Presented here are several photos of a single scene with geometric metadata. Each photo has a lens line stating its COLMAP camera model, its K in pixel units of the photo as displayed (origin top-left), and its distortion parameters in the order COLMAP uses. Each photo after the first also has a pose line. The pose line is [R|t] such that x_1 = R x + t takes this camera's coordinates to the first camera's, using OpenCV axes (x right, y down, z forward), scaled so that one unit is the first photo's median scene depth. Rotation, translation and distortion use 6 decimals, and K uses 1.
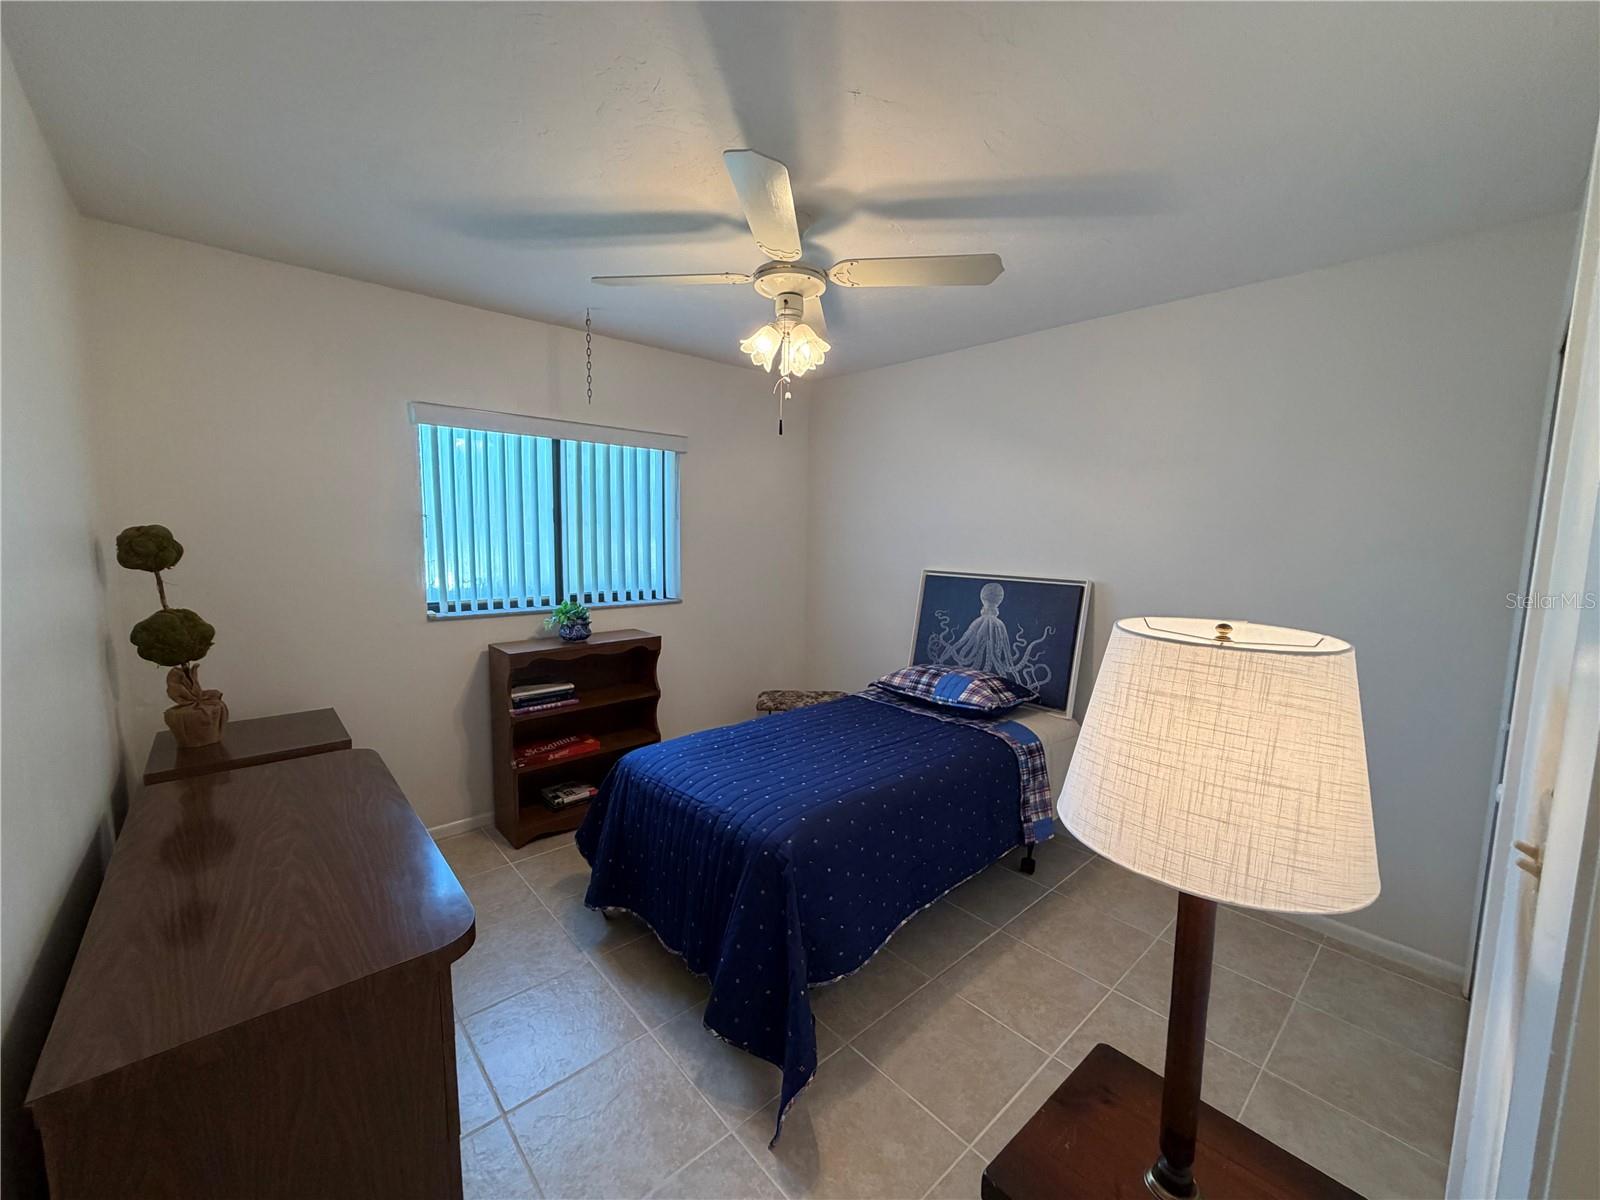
lens RADIAL K [[637.3, 0, 788.1], [0, 637.3, 600.8], [0, 0, 1]] dist [-0.000890, 0.000060]
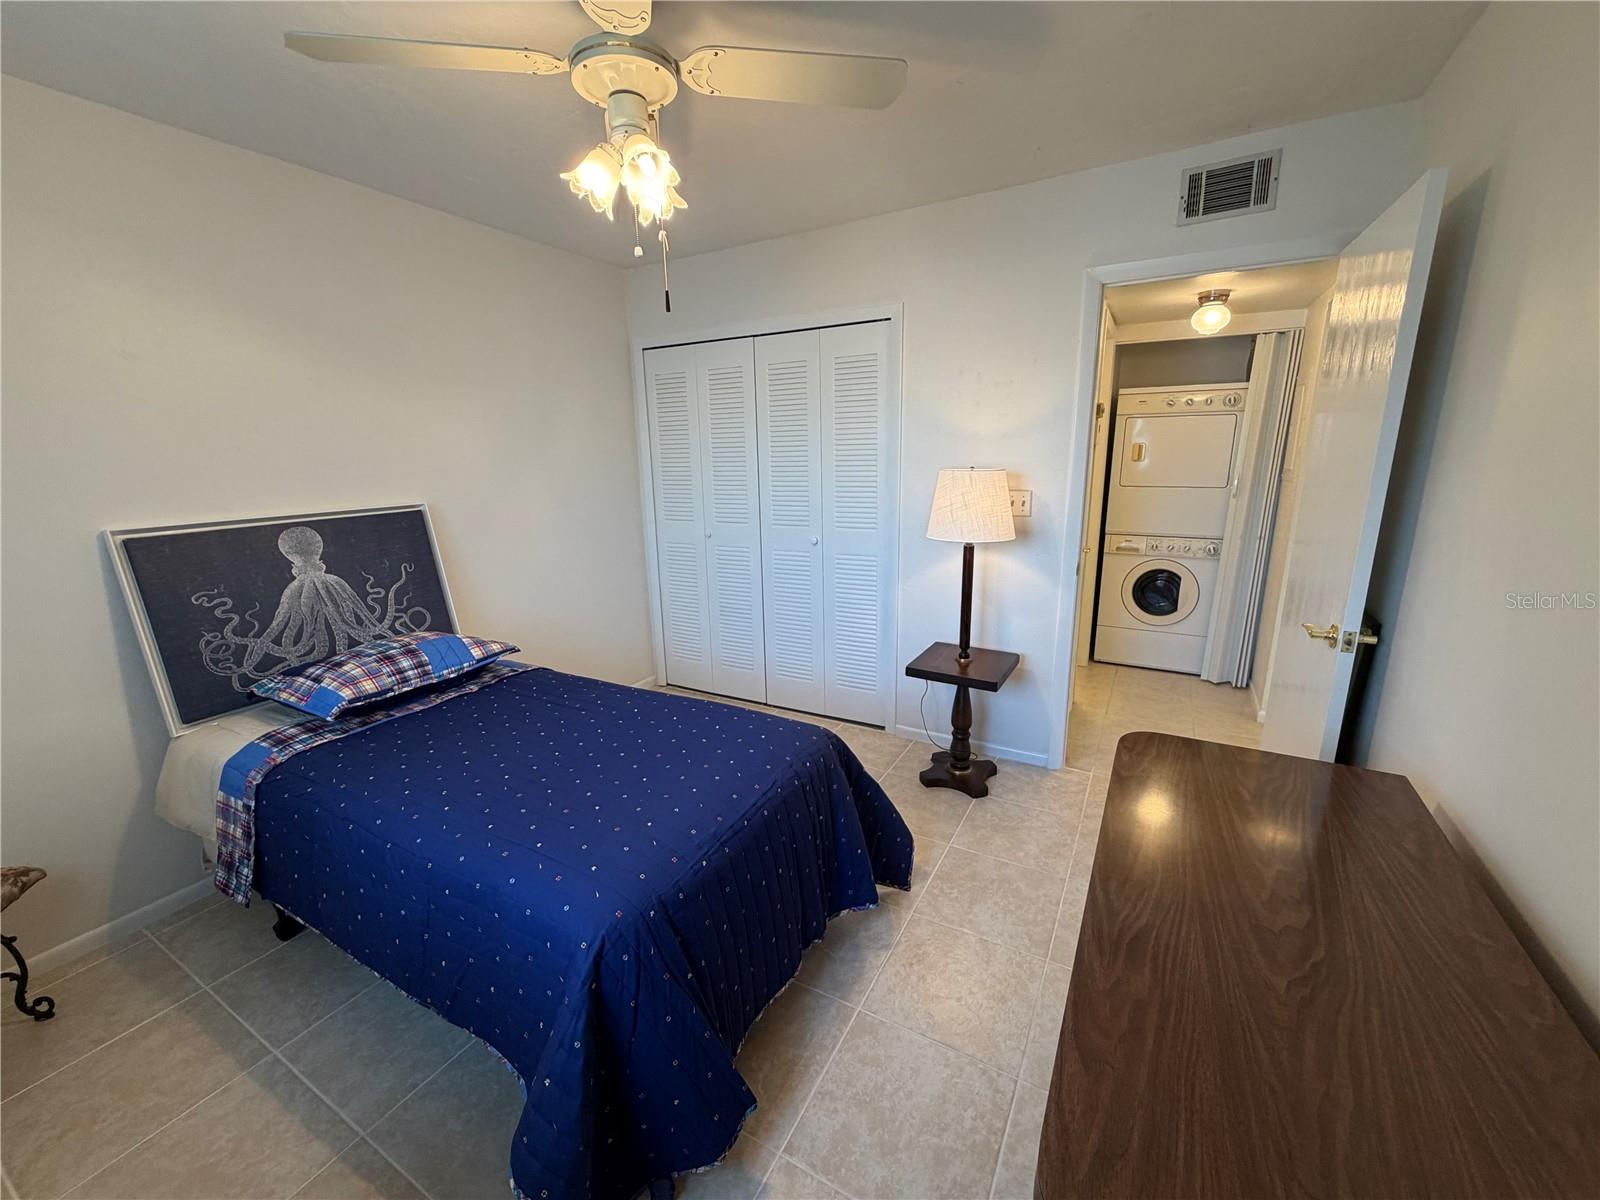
lens RADIAL K [[637.3, 0, 800.0], [0, 637.3, 603.9], [0, 0, 1]] dist [-0.000890, 0.000060]
pose [[-0.331890, -0.230989, 0.914600, -0.549478], [0.121684, 0.950972, 0.284332, -0.085270], [-0.935437, 0.205660, -0.287510, 0.758379]]
